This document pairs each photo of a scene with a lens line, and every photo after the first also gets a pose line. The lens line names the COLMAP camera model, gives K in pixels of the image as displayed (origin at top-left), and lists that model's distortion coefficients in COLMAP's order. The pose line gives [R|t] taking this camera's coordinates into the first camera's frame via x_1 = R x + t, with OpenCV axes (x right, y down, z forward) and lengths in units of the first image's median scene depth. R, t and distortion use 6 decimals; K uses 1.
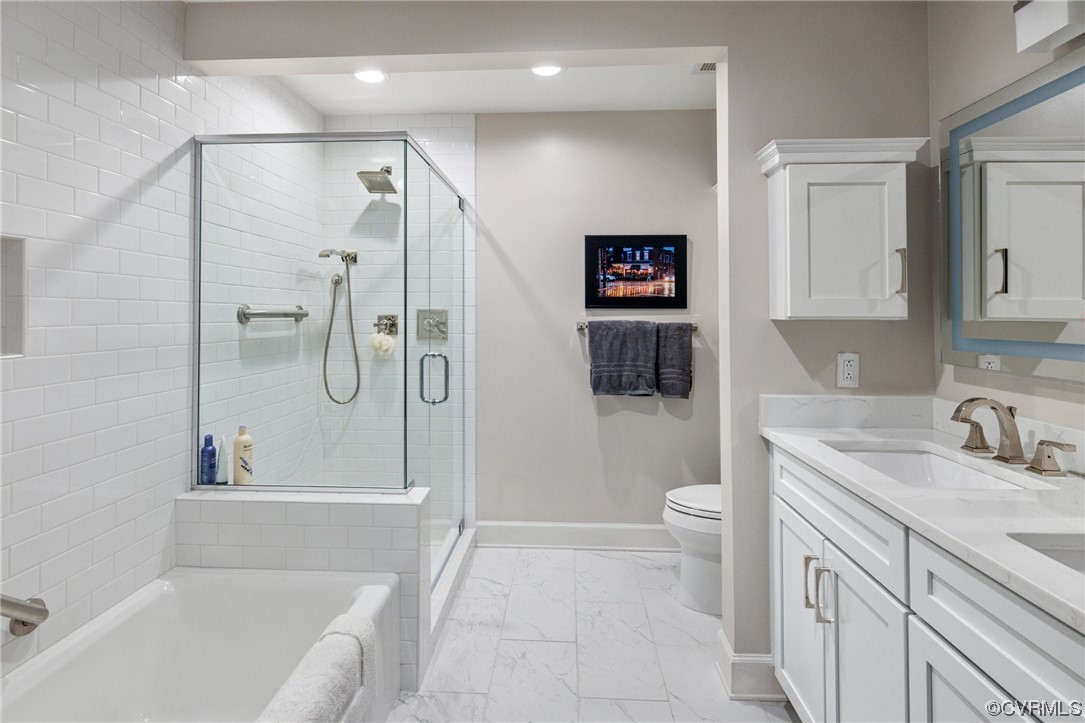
lens RADIAL K [[530.3, 0, 540.8], [0, 530.3, 334.8], [0, 0, 1]] dist [-0.001977, 0.001347]
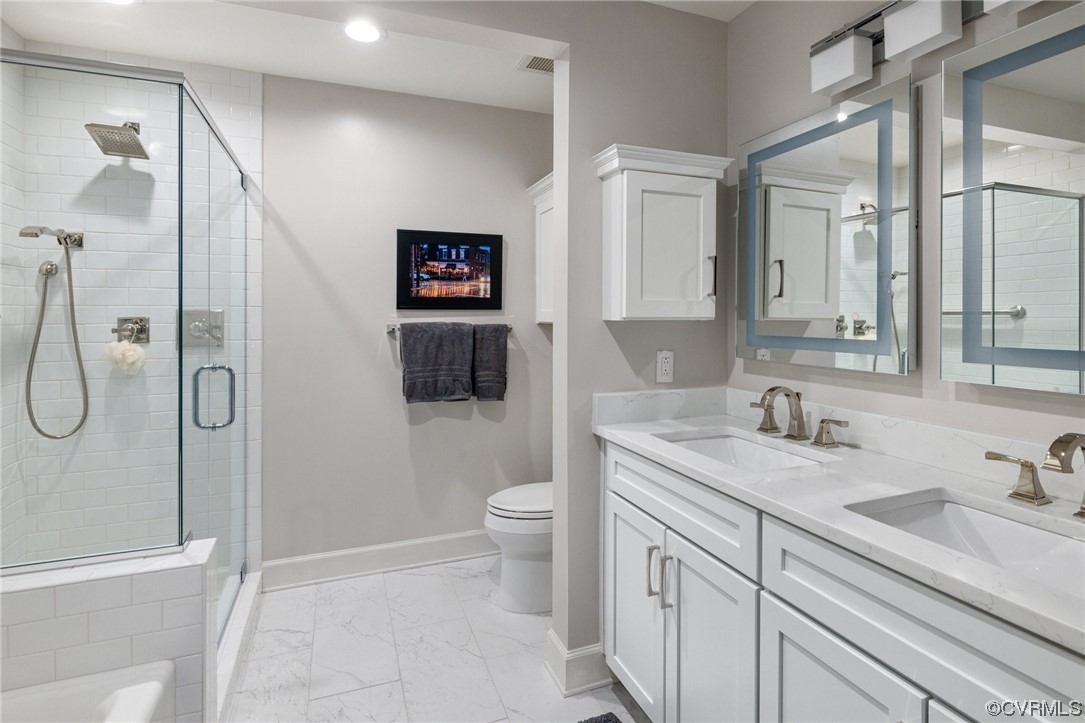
lens RADIAL K [[530.3, 0, 540.8], [0, 530.3, 334.8], [0, 0, 1]] dist [-0.001977, 0.001347]
pose [[0.918663, -0.016870, 0.394681, -0.068279], [0.017876, 0.999840, 0.001127, -0.003381], [-0.394637, 0.006020, 0.918817, 0.084814]]
